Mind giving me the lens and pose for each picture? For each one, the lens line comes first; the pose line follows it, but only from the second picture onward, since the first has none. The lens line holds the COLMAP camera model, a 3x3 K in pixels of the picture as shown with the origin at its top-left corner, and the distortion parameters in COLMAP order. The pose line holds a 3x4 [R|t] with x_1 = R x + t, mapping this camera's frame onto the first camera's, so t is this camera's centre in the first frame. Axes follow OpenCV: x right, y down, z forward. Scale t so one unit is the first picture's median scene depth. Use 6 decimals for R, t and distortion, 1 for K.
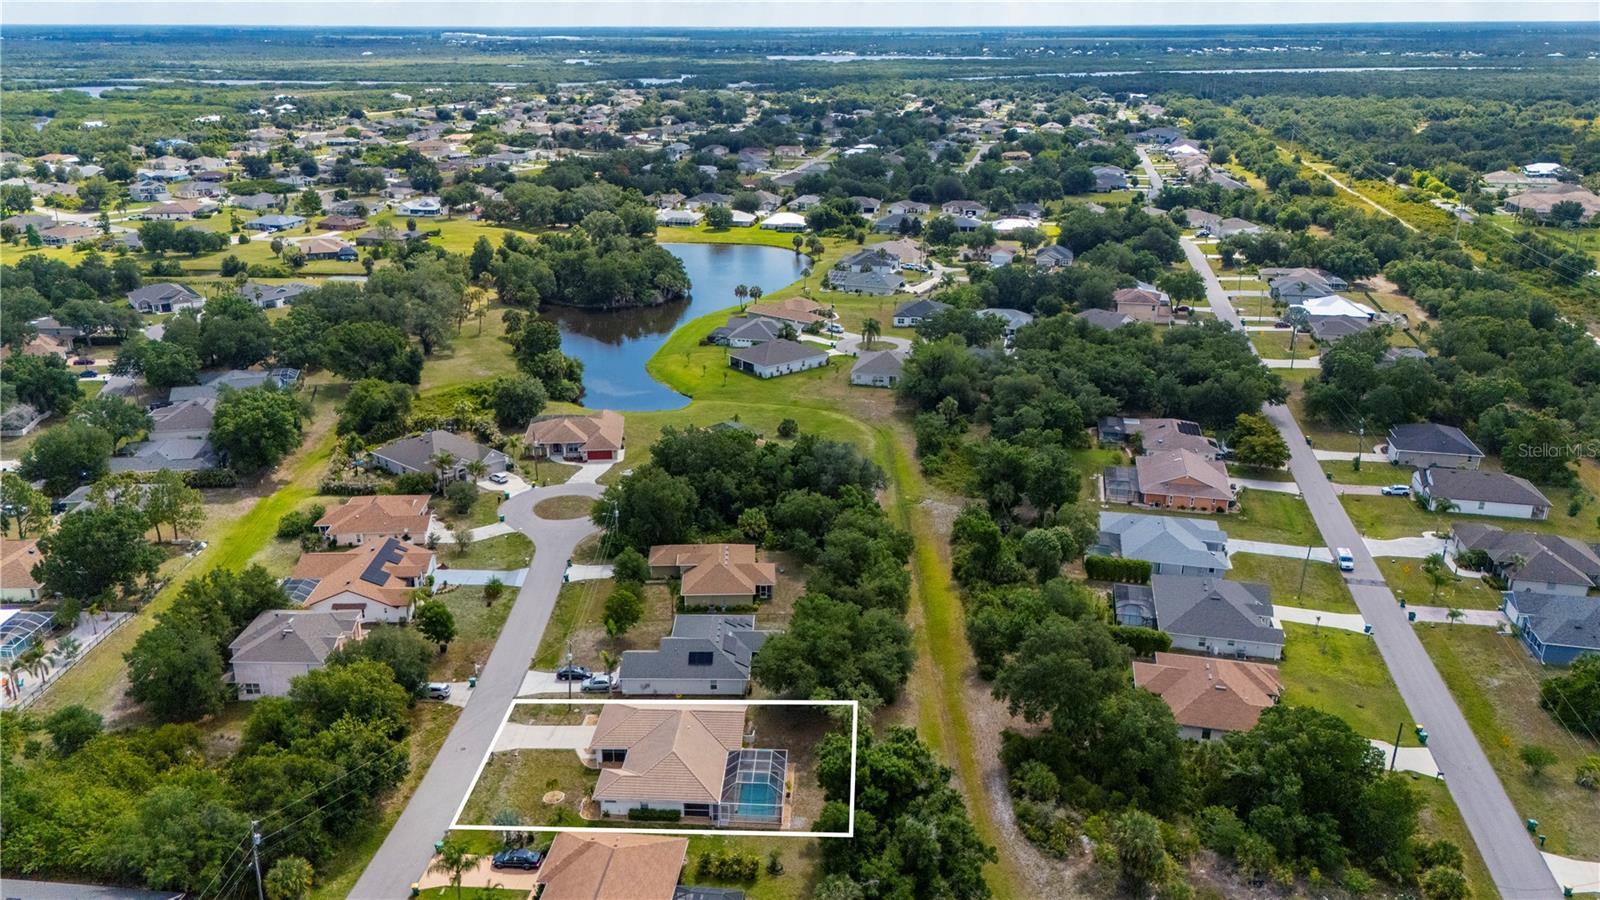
lens RADIAL K [[1203.8, 0, 800.0], [0, 1203.8, 450.0], [0, 0, 1]] dist [0.089182, -0.111502]
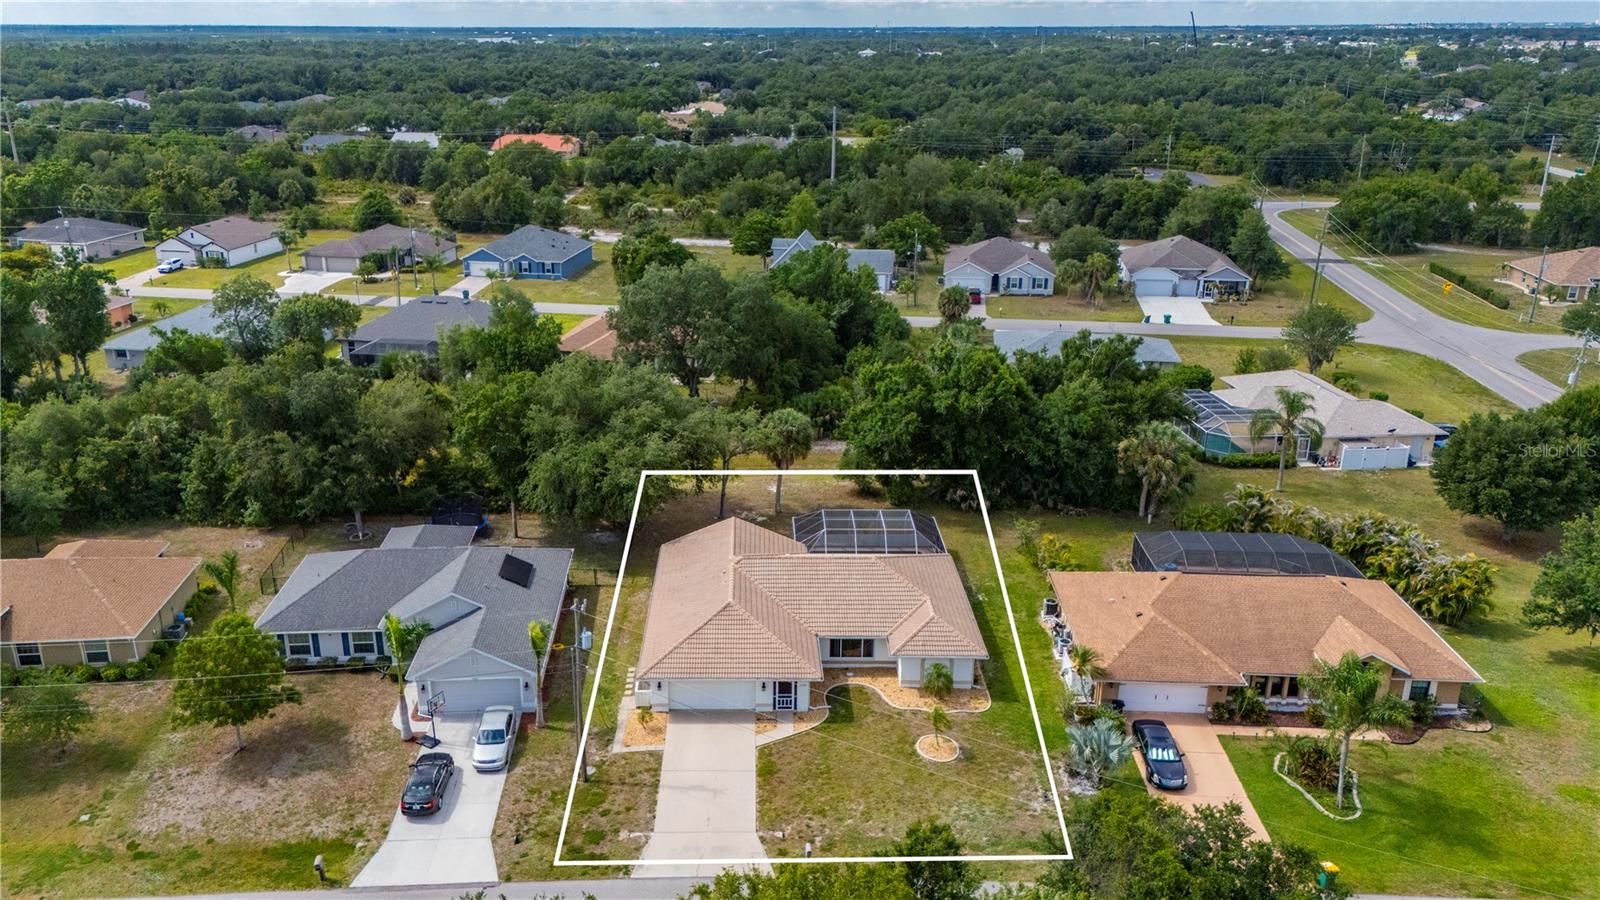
lens RADIAL K [[1173.4, 0, 777.0], [0, 1173.4, 445.9], [0, 0, 1]] dist [0.078110, -0.104746]
pose [[-0.049803, -0.345358, 0.937149, -0.209452], [0.334510, 0.878353, 0.341467, 0.001380], [-0.941075, 0.330492, 0.071781, 0.349610]]
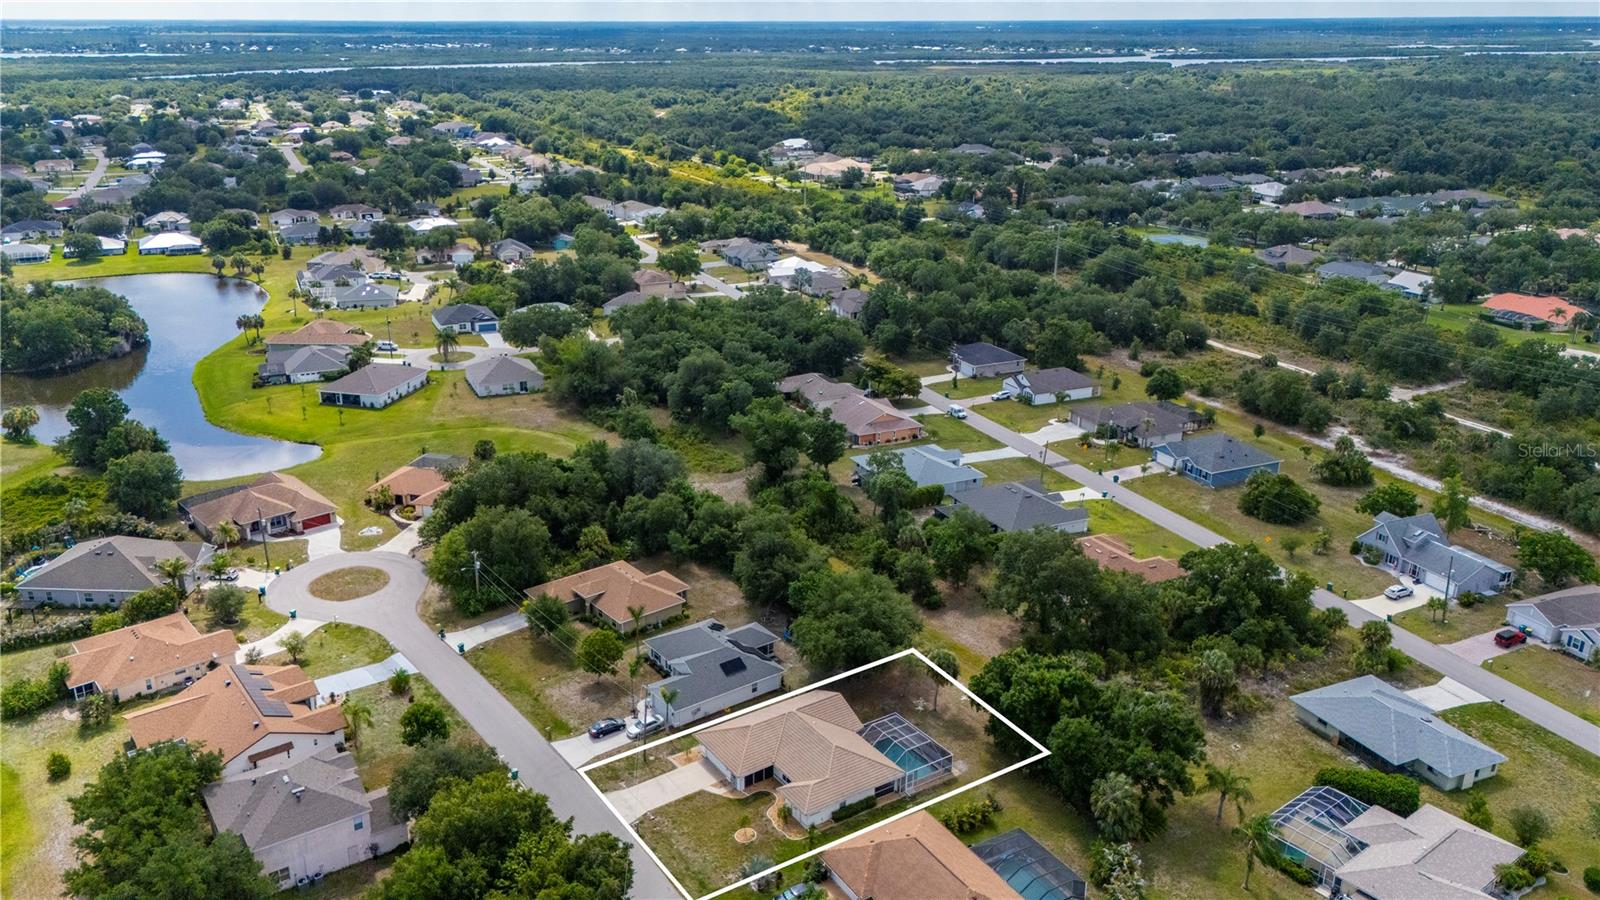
lens RADIAL K [[1179.1, 0, 800.0], [0, 1179.1, 450.0], [0, 0, 1]] dist [0.085269, -0.100781]
pose [[0.800646, -0.202595, 0.563845, -0.223668], [0.197401, 0.977748, 0.071010, -0.023455], [-0.565685, 0.054450, 0.822822, 0.069168]]
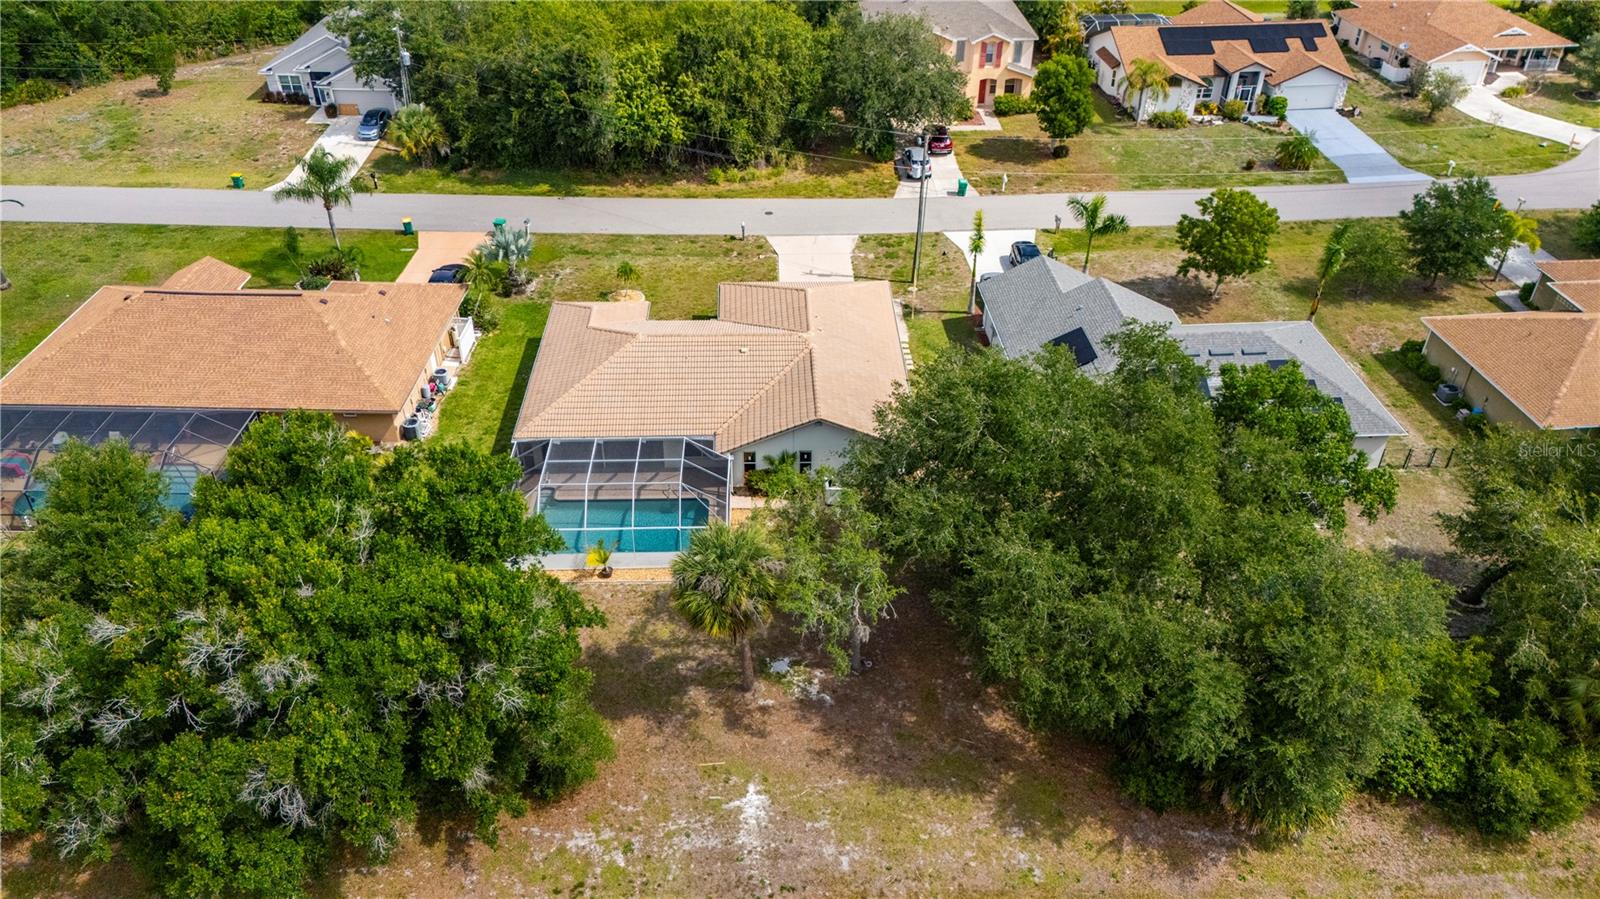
lens RADIAL K [[1179.1, 0, 800.0], [0, 1179.1, 449.5], [0, 0, 1]] dist [0.085269, -0.100781]
pose [[0.071656, 0.576370, -0.814041, 0.104393], [-0.337128, 0.782103, 0.524080, 0.008489], [0.938728, 0.236883, 0.250353, 0.340461]]
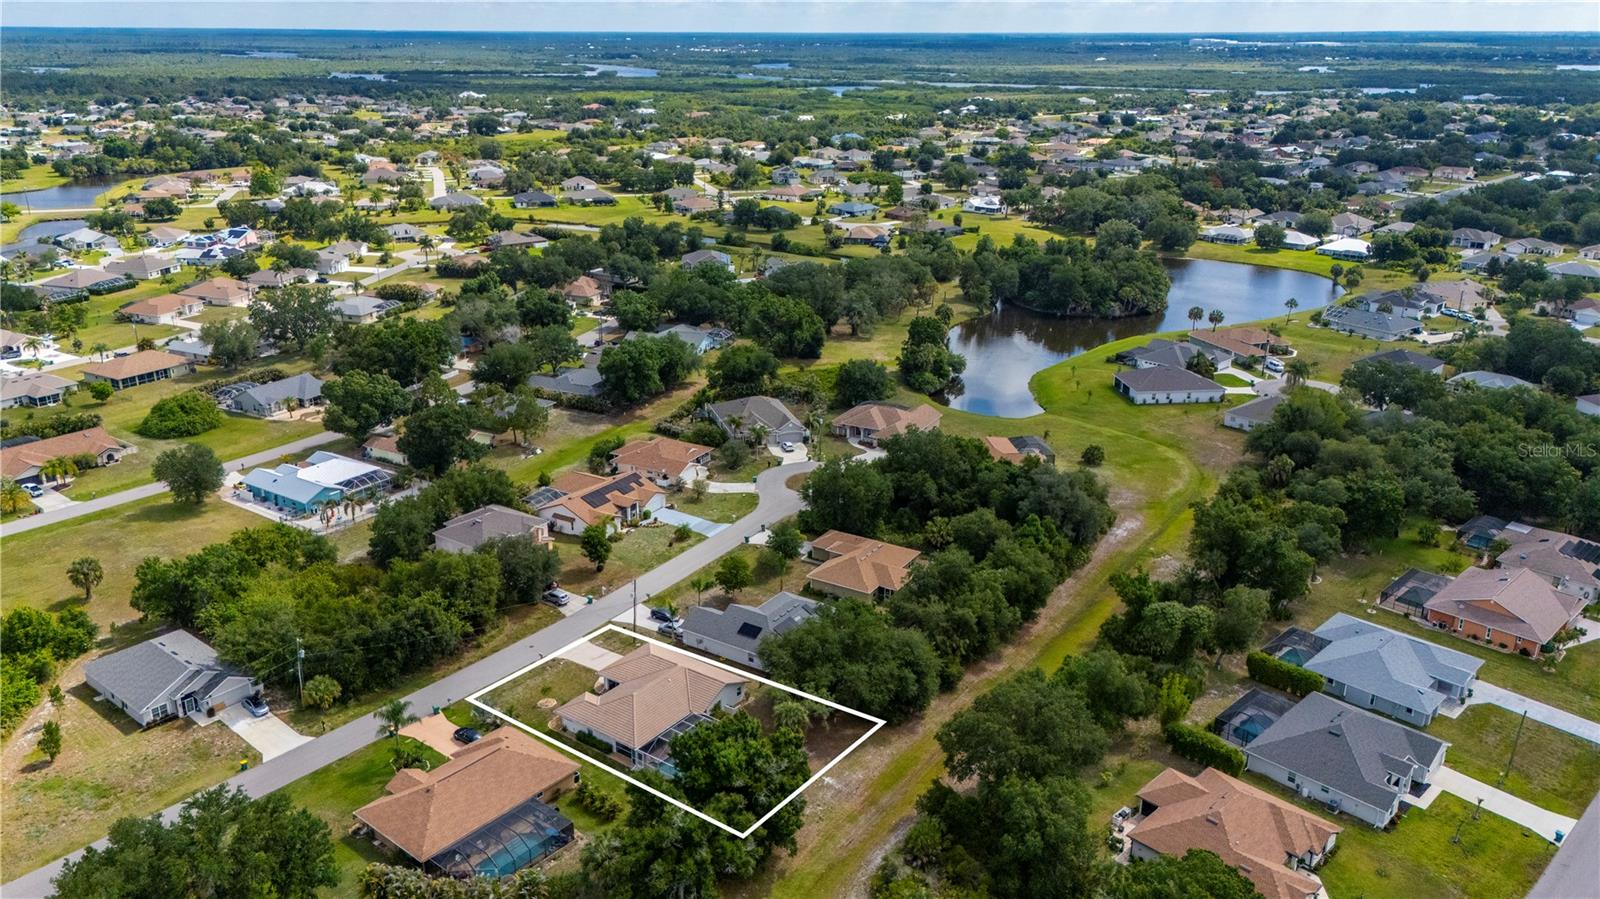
lens RADIAL K [[1203.8, 0, 800.0], [0, 1203.8, 449.5], [0, 0, 1]] dist [0.089182, -0.111502]
pose [[0.835871, 0.182877, -0.517567, 0.192780], [-0.185386, 0.981521, 0.047411, -0.016501], [0.516674, 0.056320, 0.854328, 0.047828]]
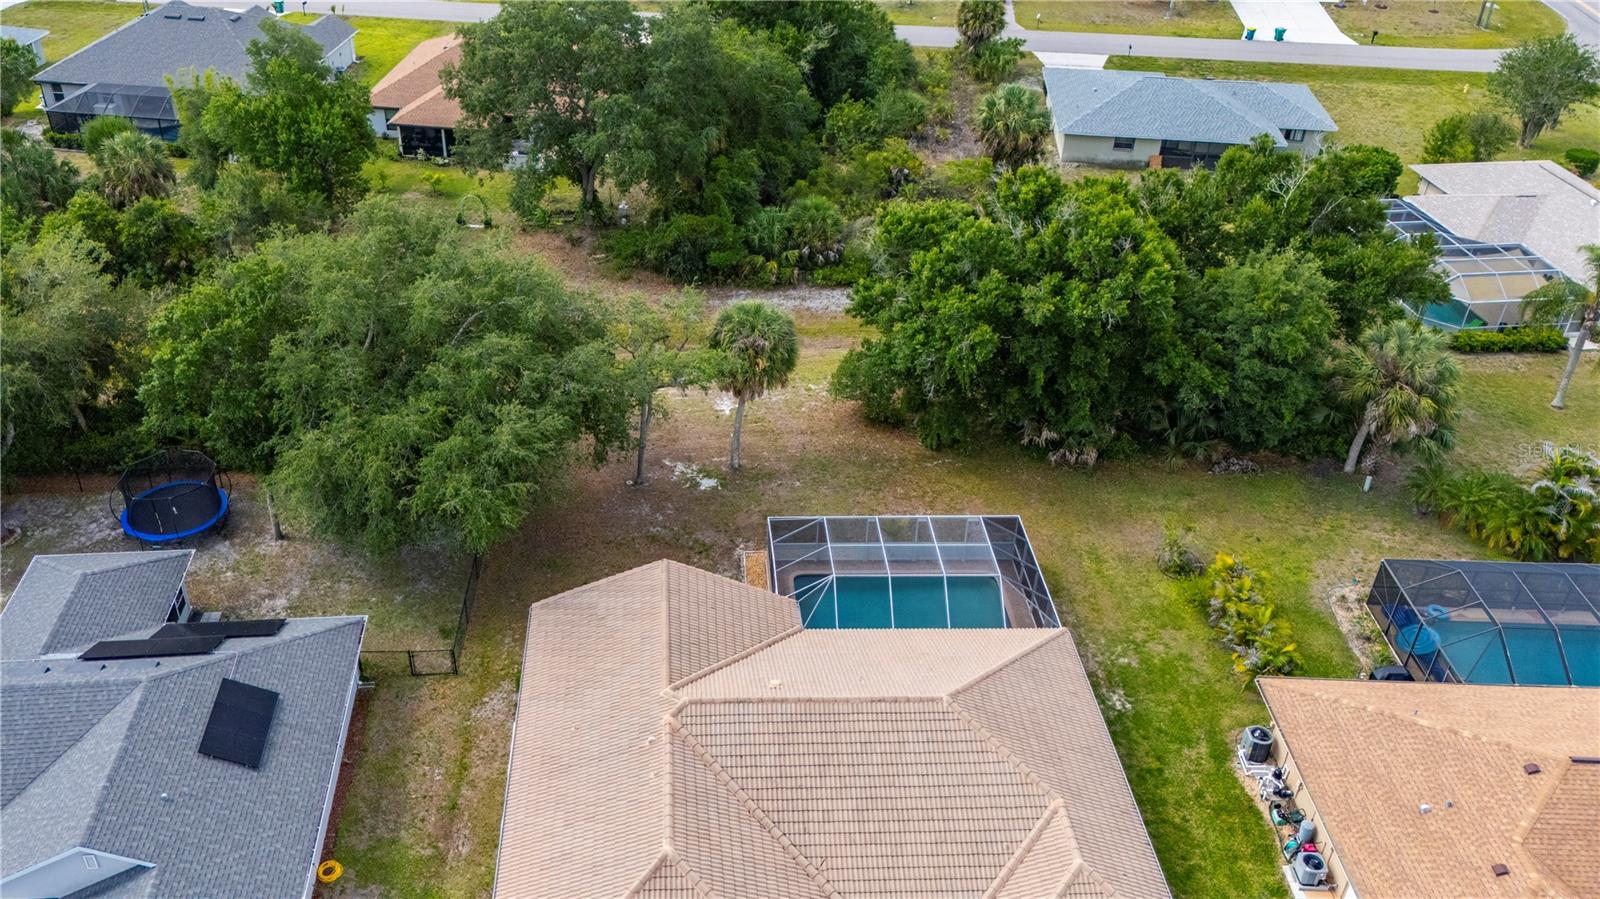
lens RADIAL K [[1301.2, 0, 721.6], [0, 1301.2, 390.8], [0, 0, 1]] dist [0.017412, 0.002301]
pose [[-0.071677, -0.544878, 0.835446, -0.111878], [0.324693, 0.779231, 0.536072, 0.004259], [-0.943100, 0.309687, 0.121065, 0.351036]]
